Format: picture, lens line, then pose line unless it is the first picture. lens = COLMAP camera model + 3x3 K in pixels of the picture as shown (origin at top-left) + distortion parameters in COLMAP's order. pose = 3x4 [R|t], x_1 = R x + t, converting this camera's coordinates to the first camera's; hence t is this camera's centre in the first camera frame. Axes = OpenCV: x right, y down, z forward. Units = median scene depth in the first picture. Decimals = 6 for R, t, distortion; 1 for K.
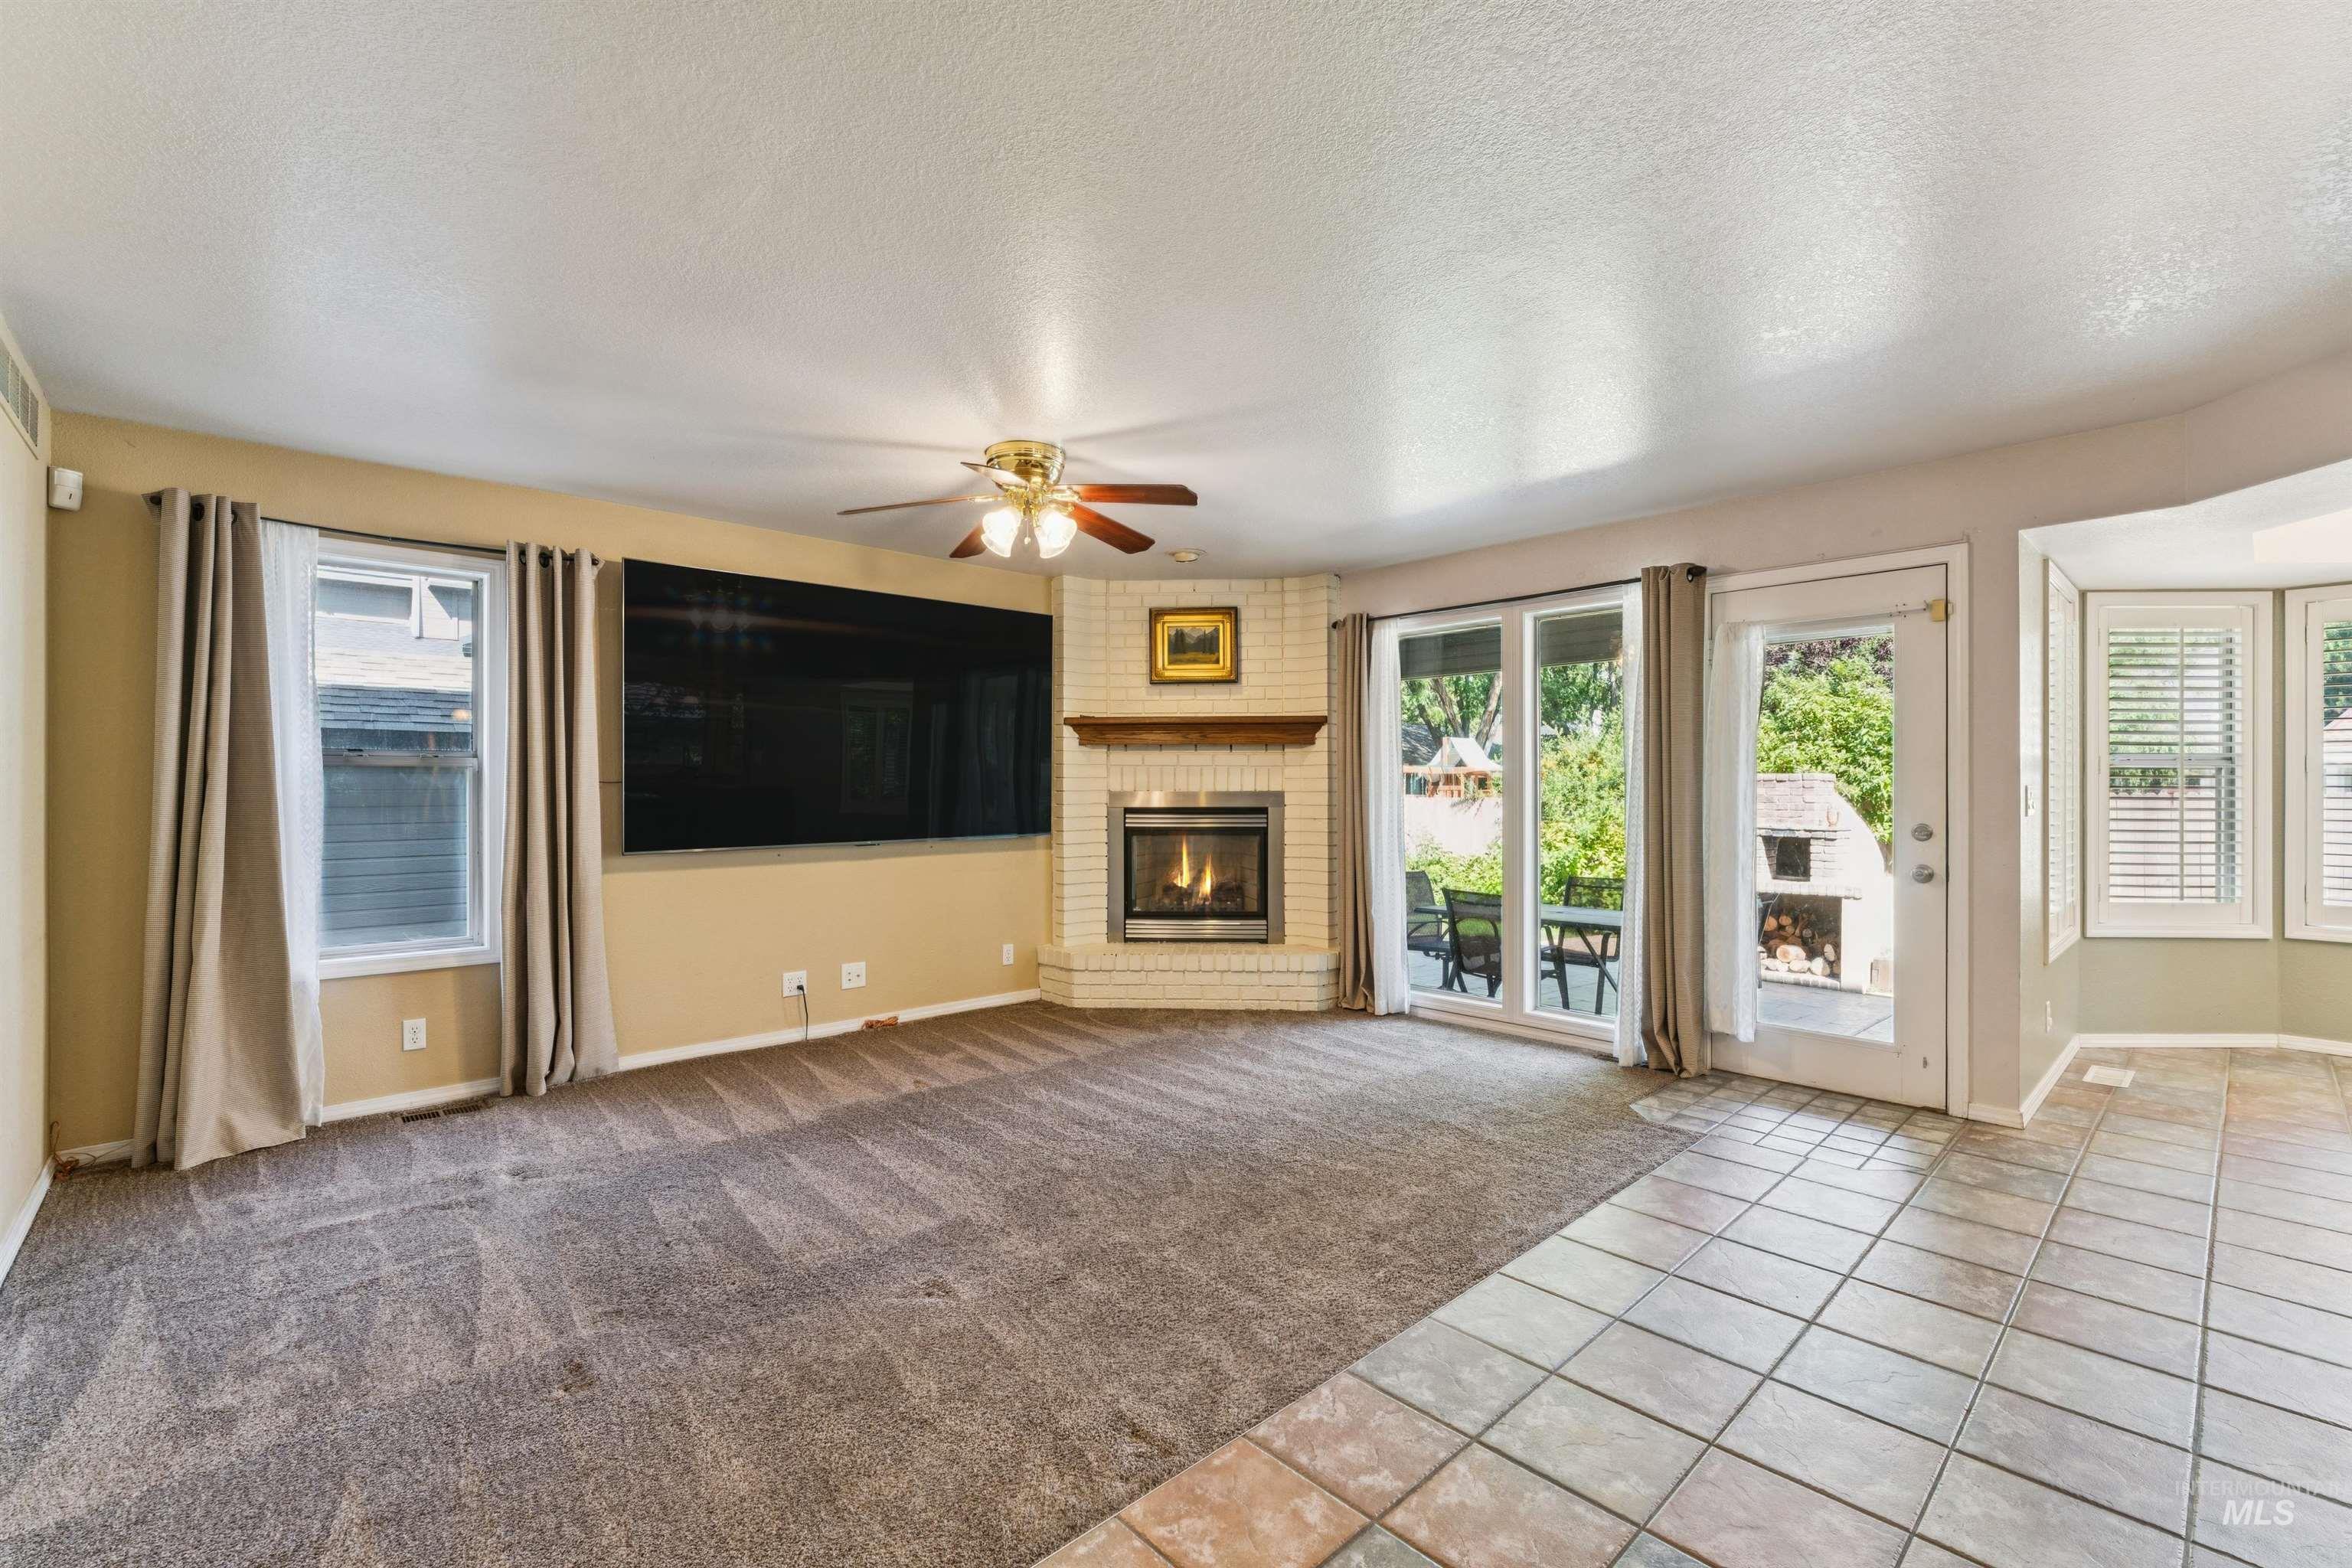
lens RADIAL K [[1006.5, 0, 1175.0], [0, 1006.5, 786.5], [0, 0, 1]] dist [-0.004300, 0.000510]
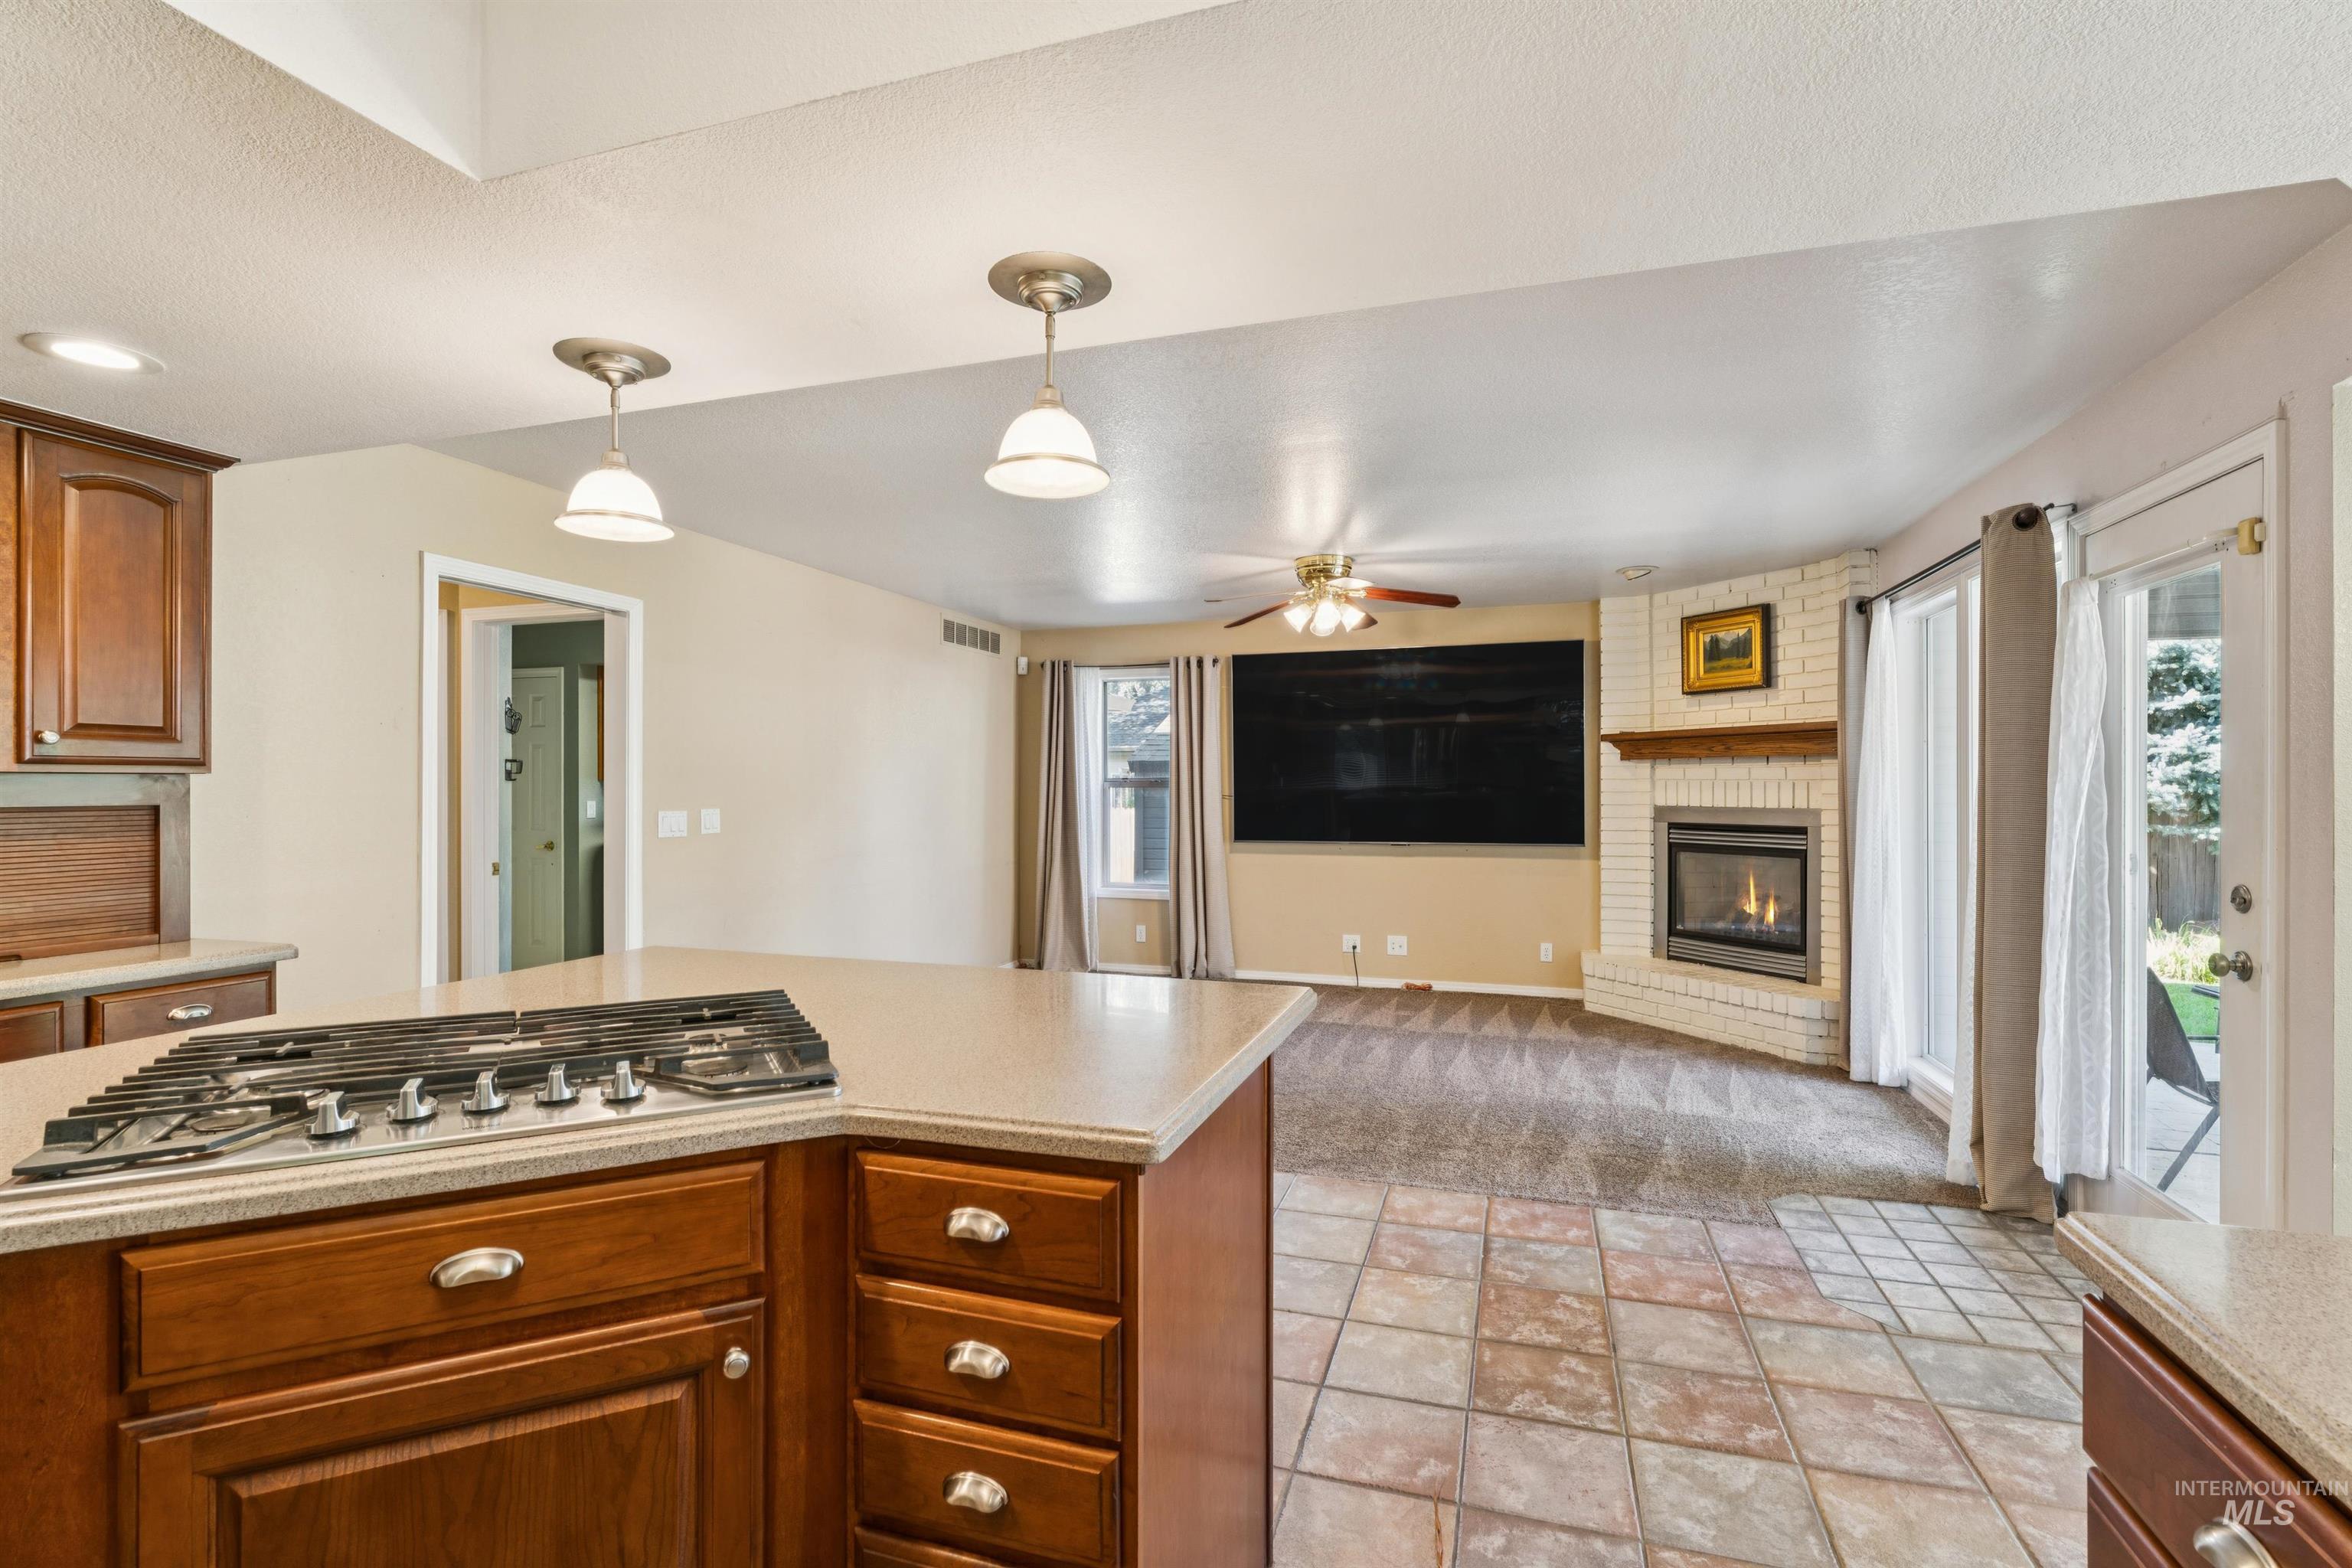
lens RADIAL K [[1073.1, 0, 1176.2], [0, 1073.1, 788.6], [0, 0, 1]] dist [-0.000279, -0.000303]
pose [[0.484249, 0.003074, -0.874925, 0.746006], [-0.000472, 0.999995, 0.003252, -0.018022], [0.874930, -0.001162, 0.484248, 0.084170]]
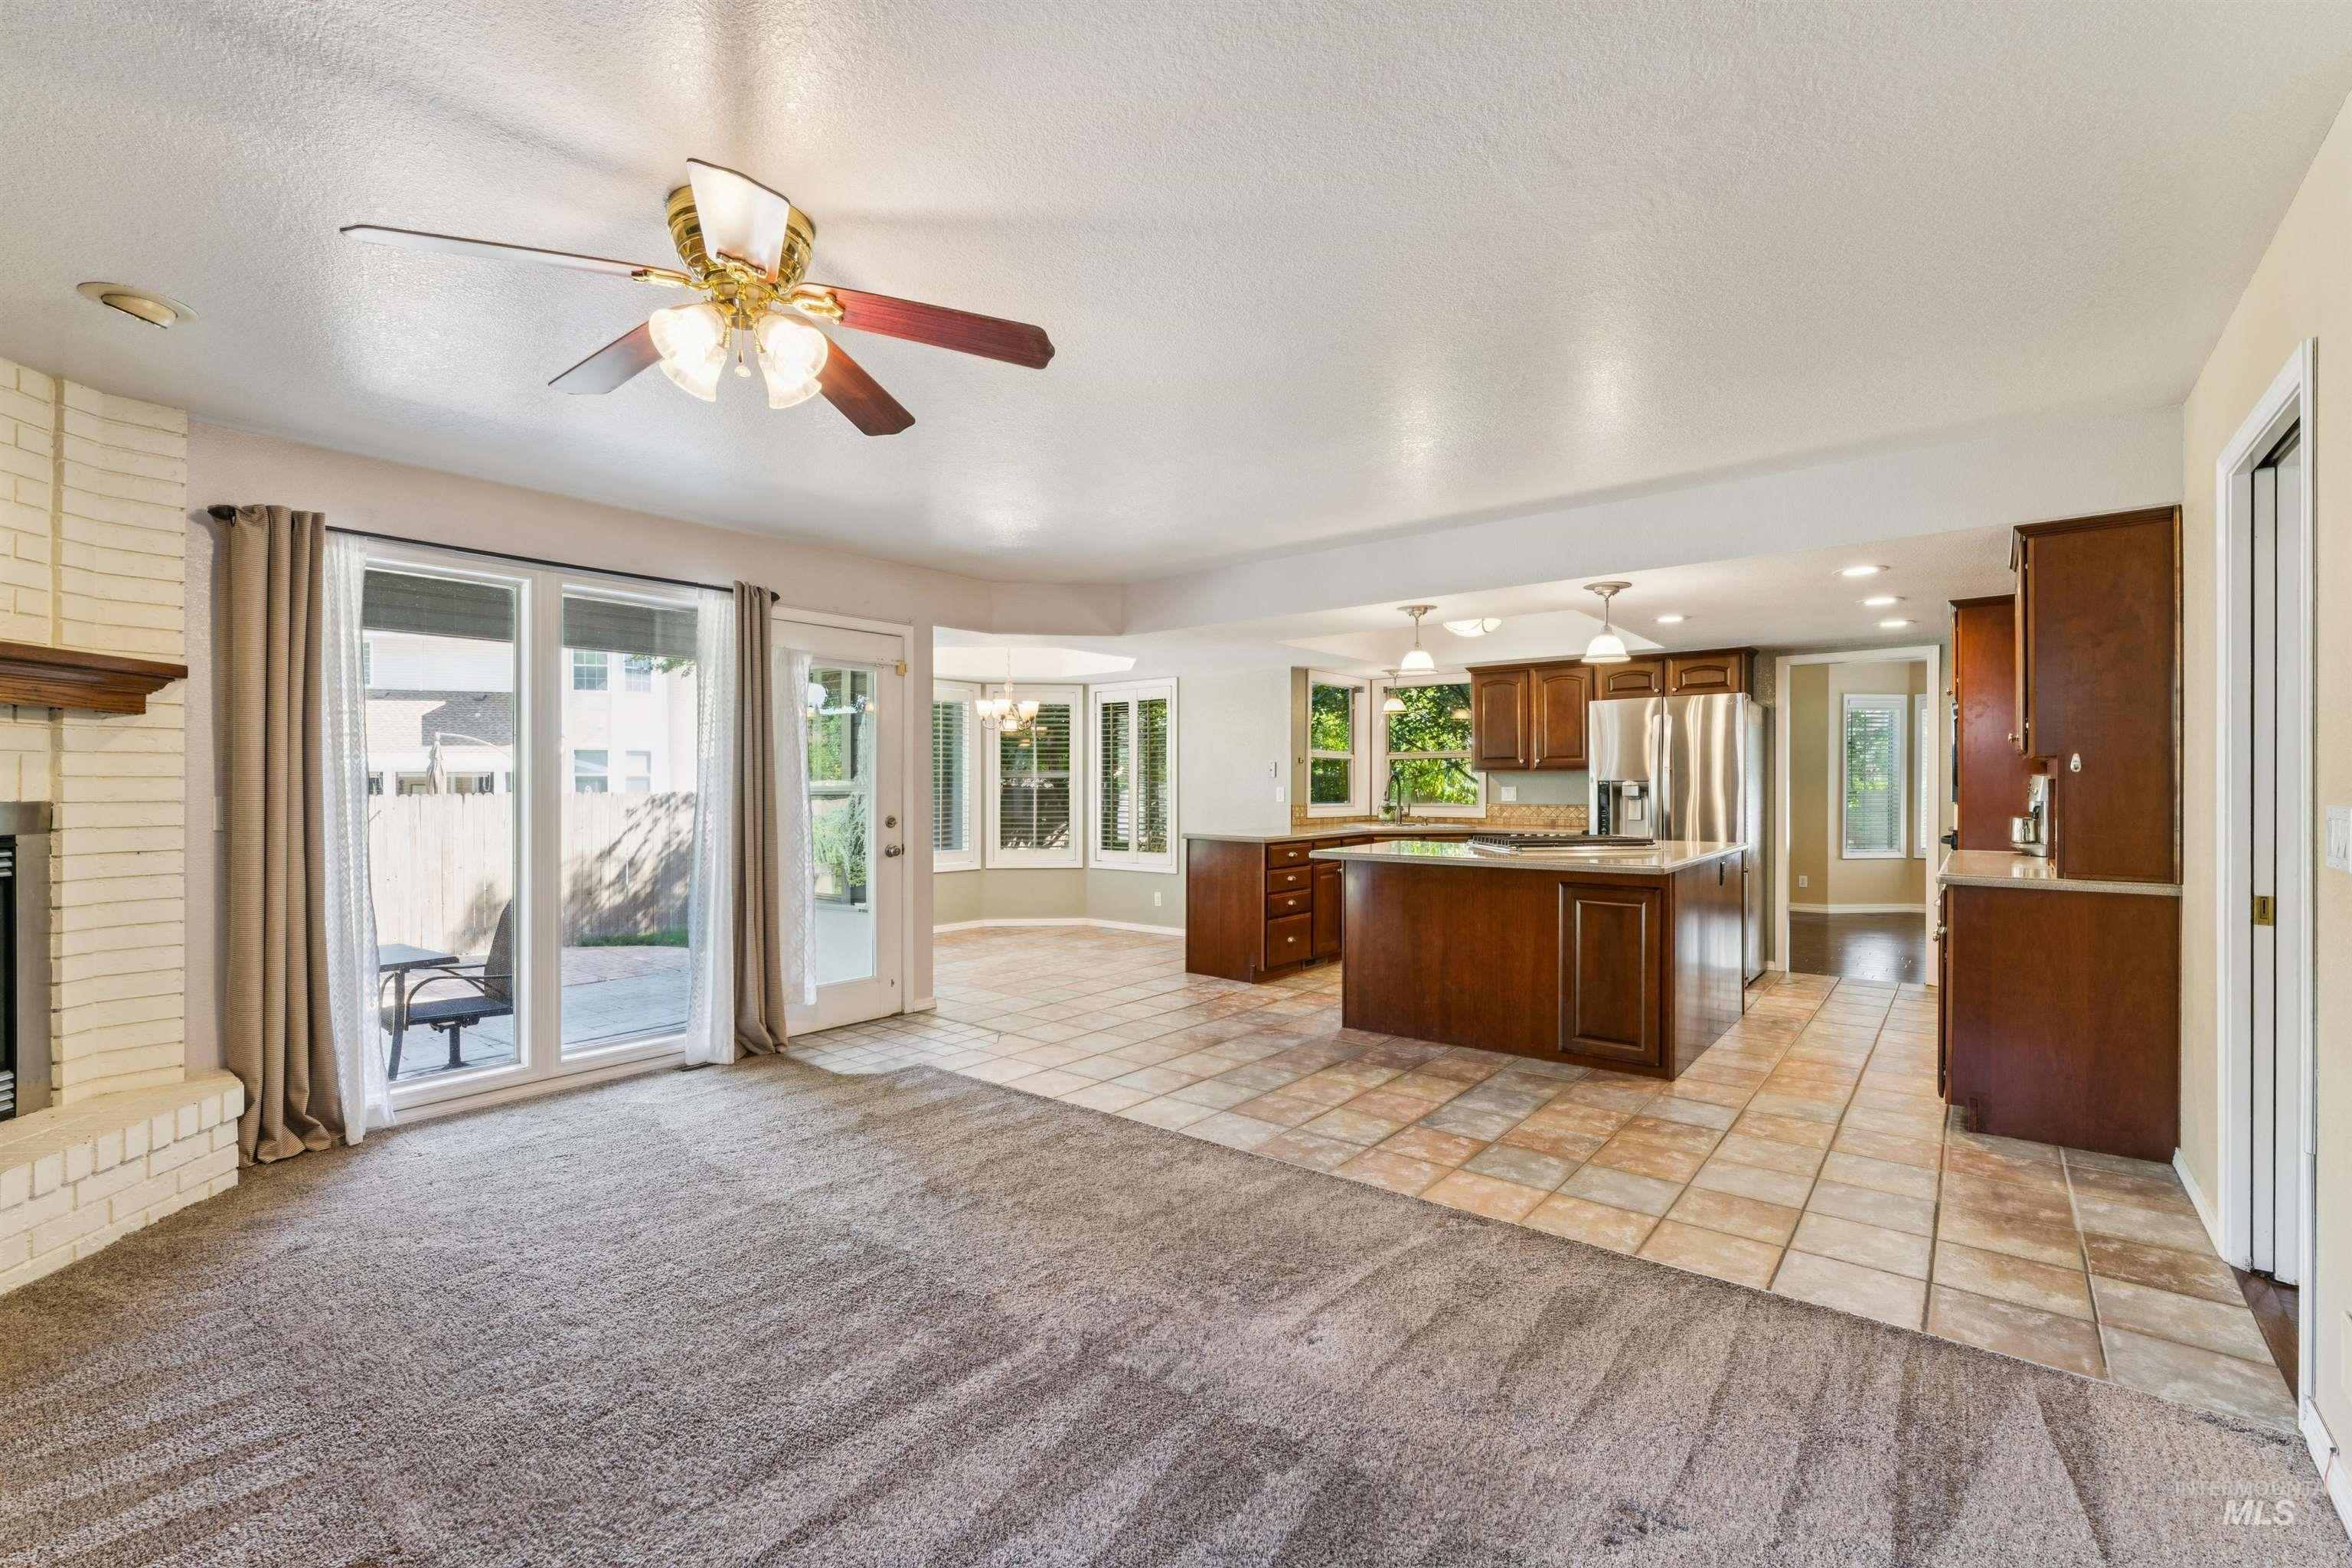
lens RADIAL K [[1017.7, 0, 1178.3], [0, 1017.7, 785.2], [0, 0, 1]] dist [-0.004010, 0.000048]
pose [[-0.148997, 0.001239, 0.988837, -0.552201], [0.001265, 0.999999, -0.001063, -0.003092], [-0.988837, 0.001093, -0.148998, 0.603898]]
